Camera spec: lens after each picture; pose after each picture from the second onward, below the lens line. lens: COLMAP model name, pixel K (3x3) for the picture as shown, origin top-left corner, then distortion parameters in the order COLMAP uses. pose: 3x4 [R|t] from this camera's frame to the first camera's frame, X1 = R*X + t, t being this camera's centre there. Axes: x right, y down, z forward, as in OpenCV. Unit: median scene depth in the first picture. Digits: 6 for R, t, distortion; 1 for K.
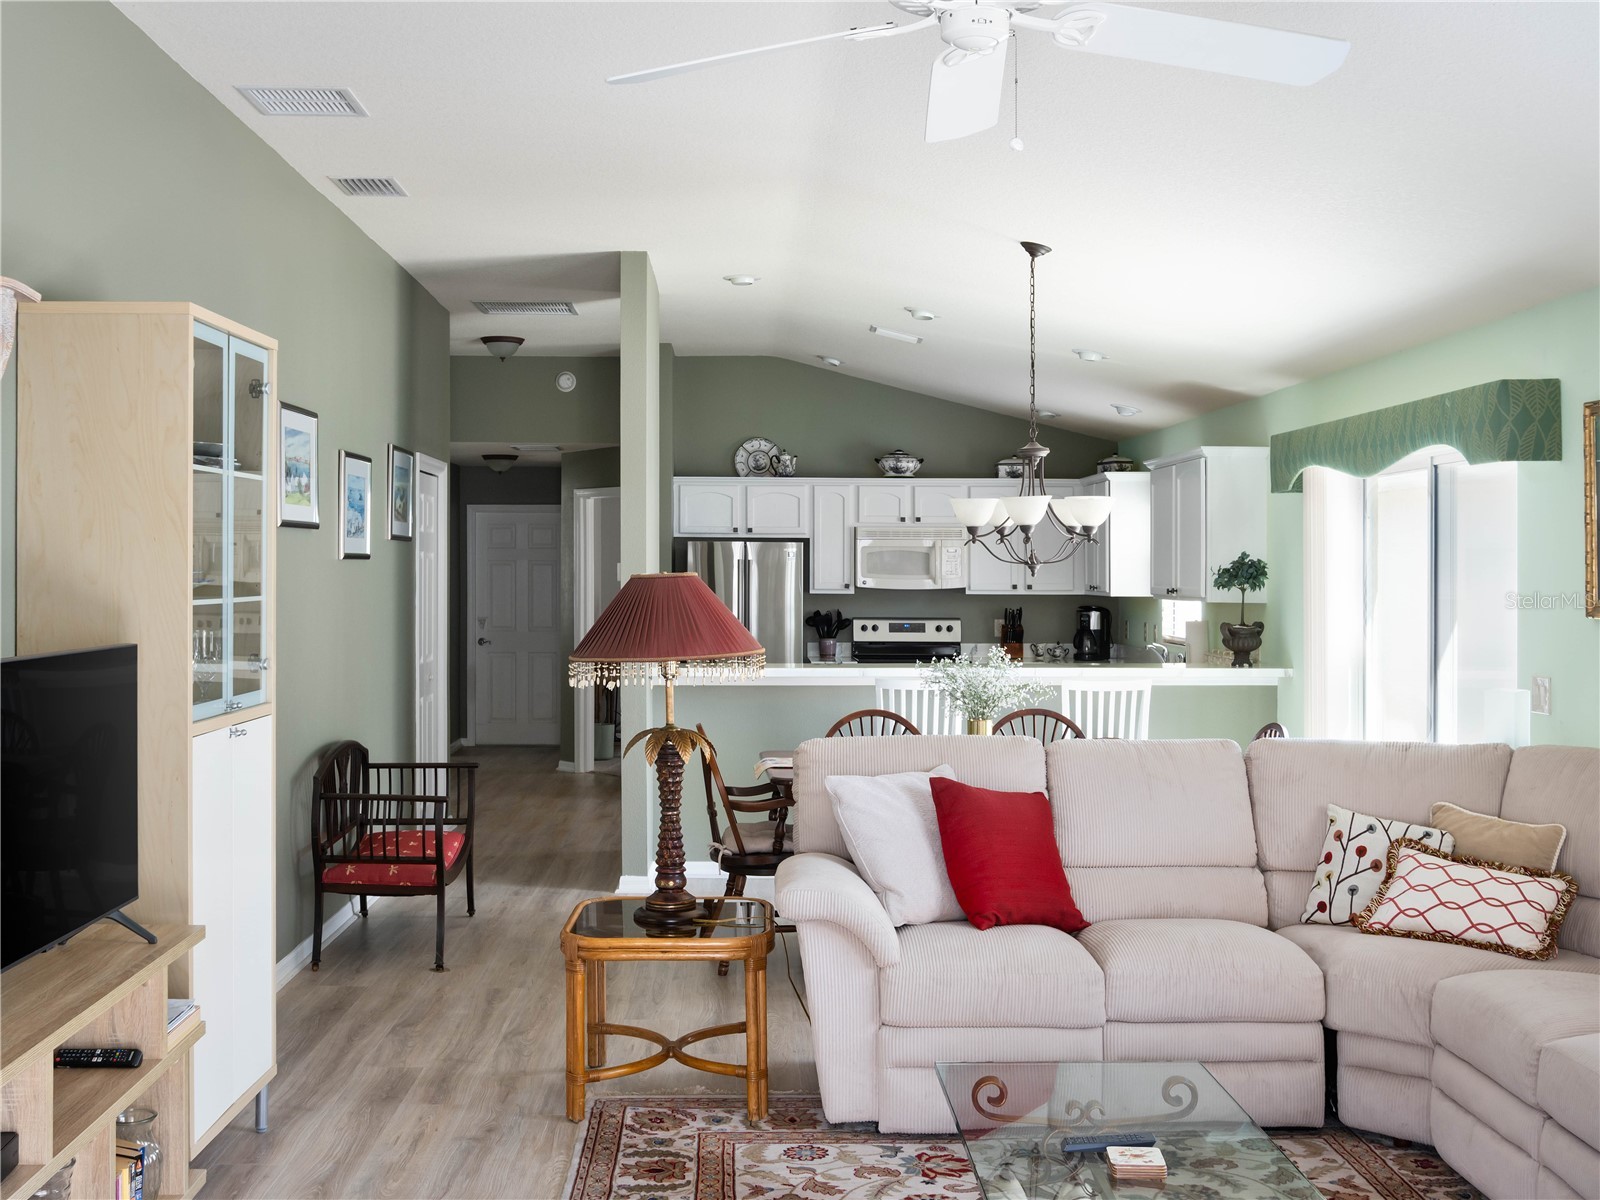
lens RADIAL K [[1888.9, 0, 800.0], [0, 1888.9, 600.0], [0, 0, 1]] dist [0.005296, 0.007703]
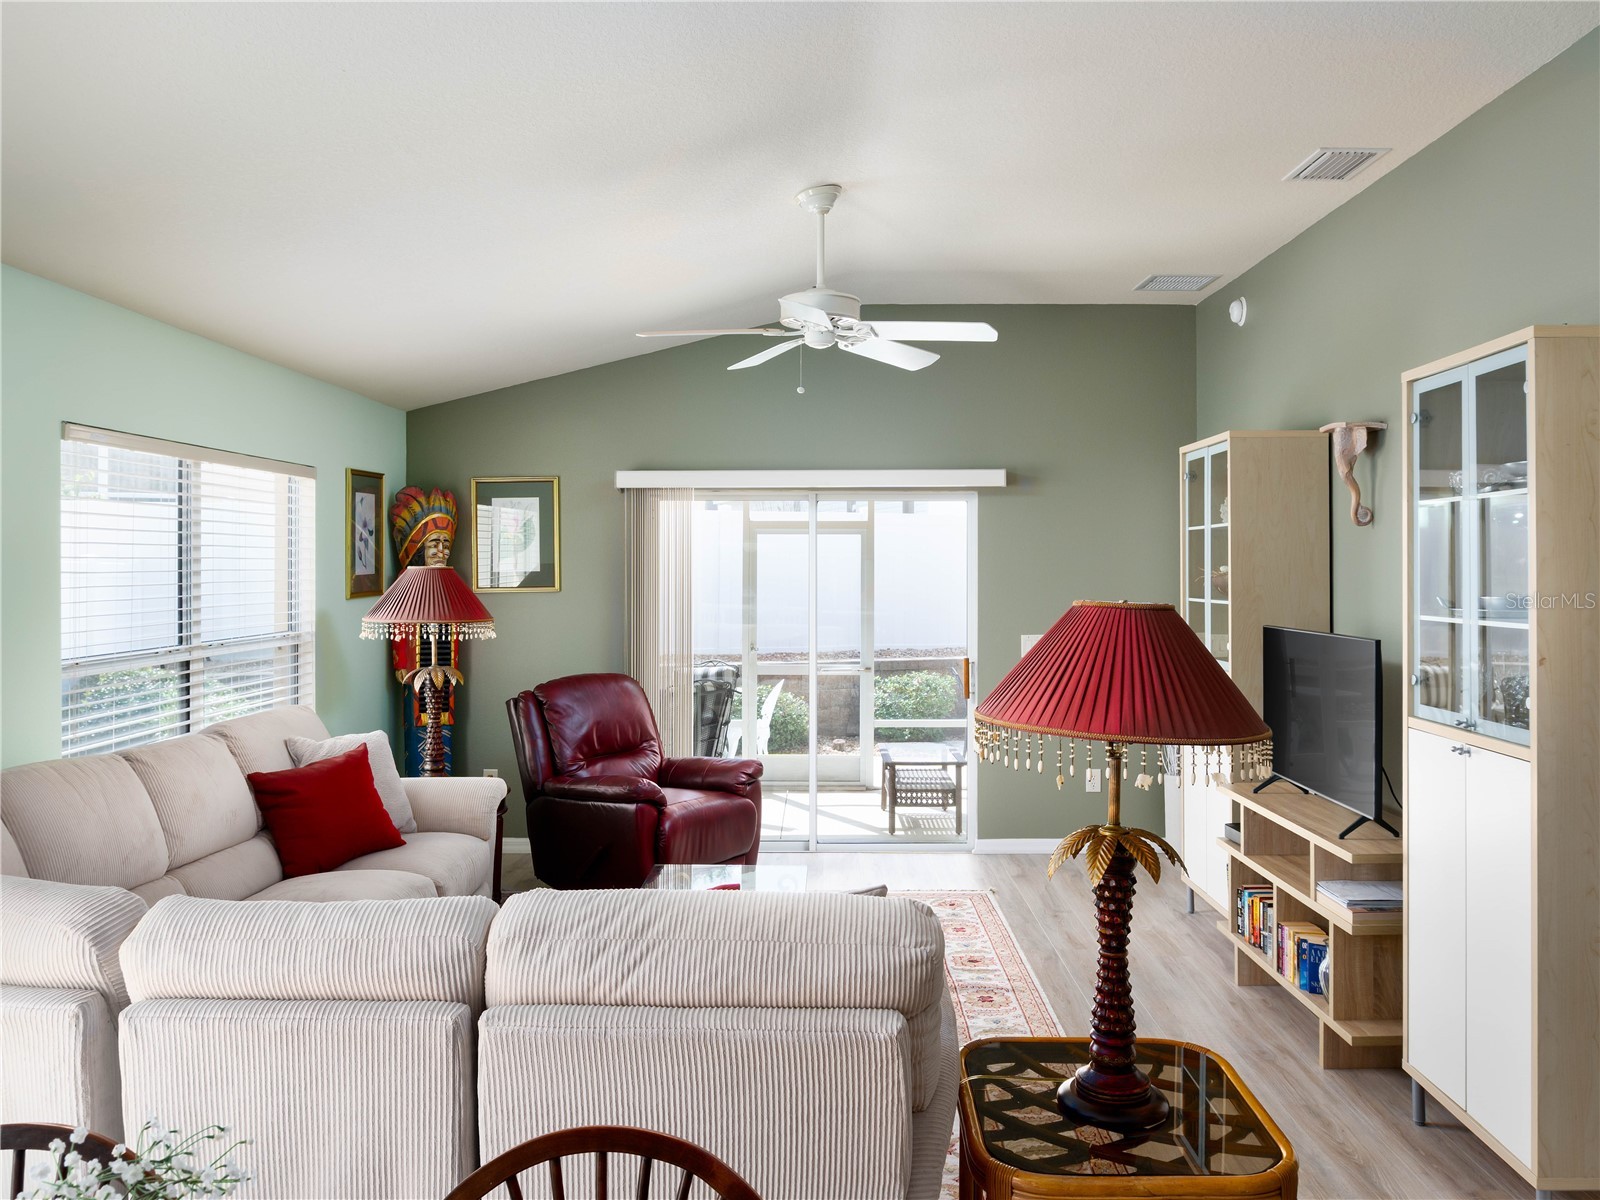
lens RADIAL K [[1250.2, 0, 800.0], [0, 1250.2, 600.0], [0, 0, 1]] dist [0.001361, -0.002693]
pose [[-0.998713, -0.001559, 0.050700, 0.008966], [0.000243, 0.999370, 0.035503, -0.021035], [-0.050723, 0.035469, -0.998083, 1.101221]]
